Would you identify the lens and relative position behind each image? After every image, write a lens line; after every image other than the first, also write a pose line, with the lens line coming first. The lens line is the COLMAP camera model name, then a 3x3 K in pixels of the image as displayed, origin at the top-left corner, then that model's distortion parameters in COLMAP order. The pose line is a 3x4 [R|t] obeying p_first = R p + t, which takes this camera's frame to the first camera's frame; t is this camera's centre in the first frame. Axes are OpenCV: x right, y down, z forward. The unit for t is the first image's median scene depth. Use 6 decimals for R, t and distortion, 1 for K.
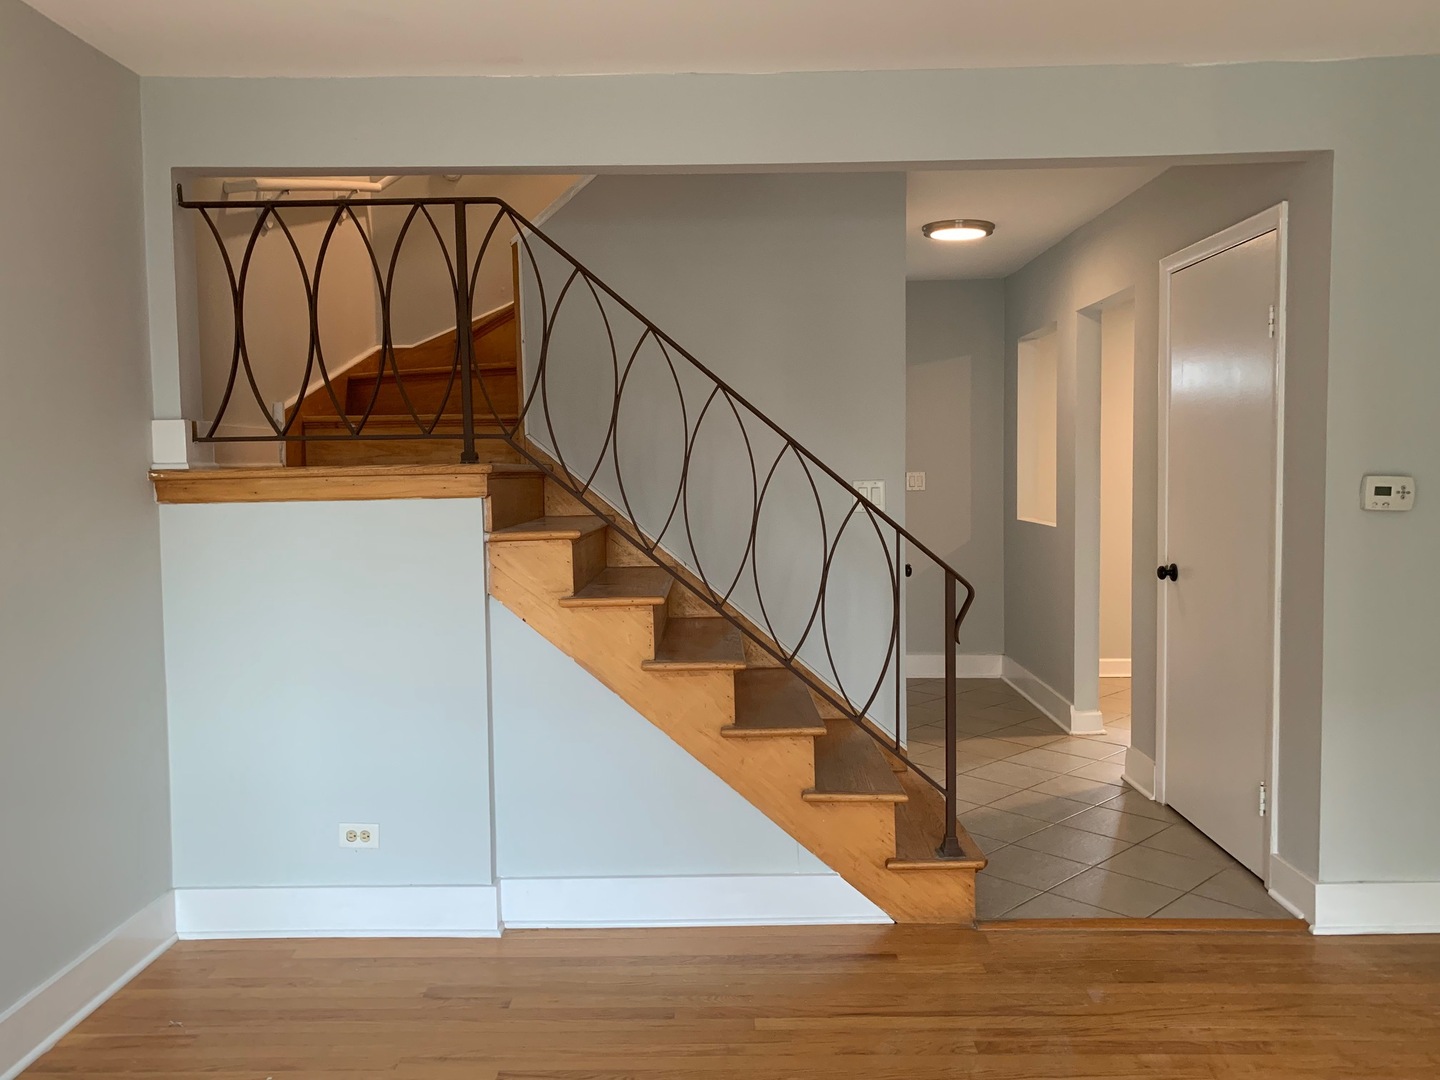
lens RADIAL K [[1109.9, 0, 719.9], [0, 1109.9, 532.8], [0, 0, 1]] dist [0.054462, -0.043594]
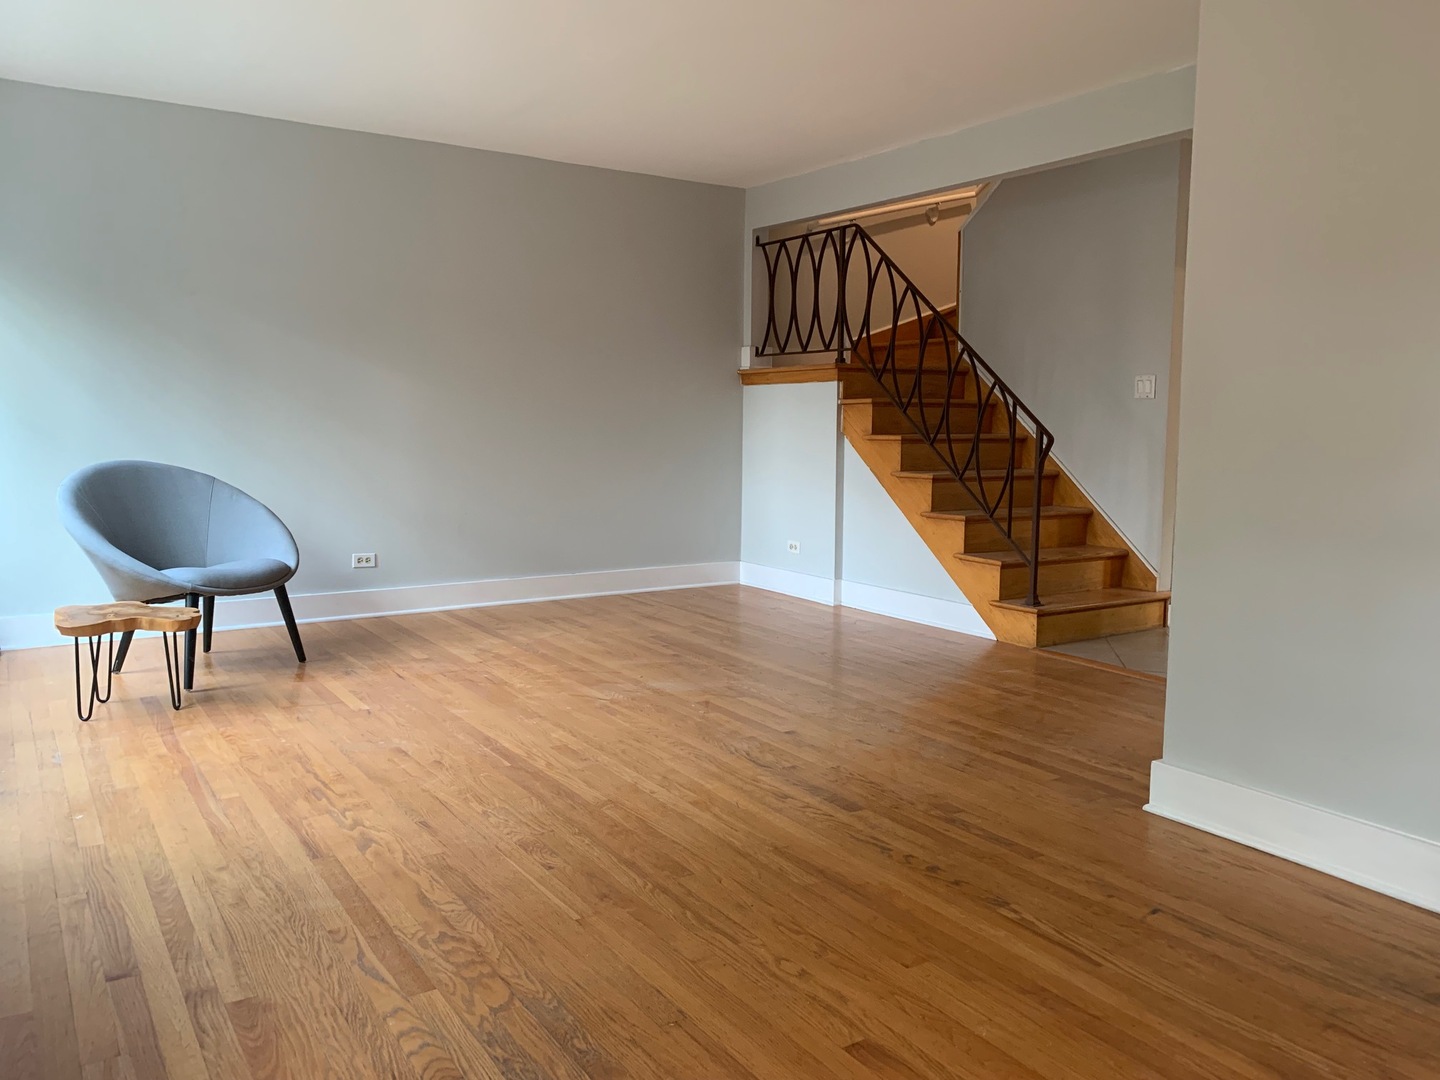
lens RADIAL K [[1109.9, 0, 720.6], [0, 1109.9, 541.0], [0, 0, 1]] dist [0.054462, -0.043594]
pose [[0.561465, 0.111702, -0.819927, 1.293478], [-0.055093, 0.993695, 0.097649, 0.067063], [0.825665, -0.009654, 0.564078, -0.271405]]
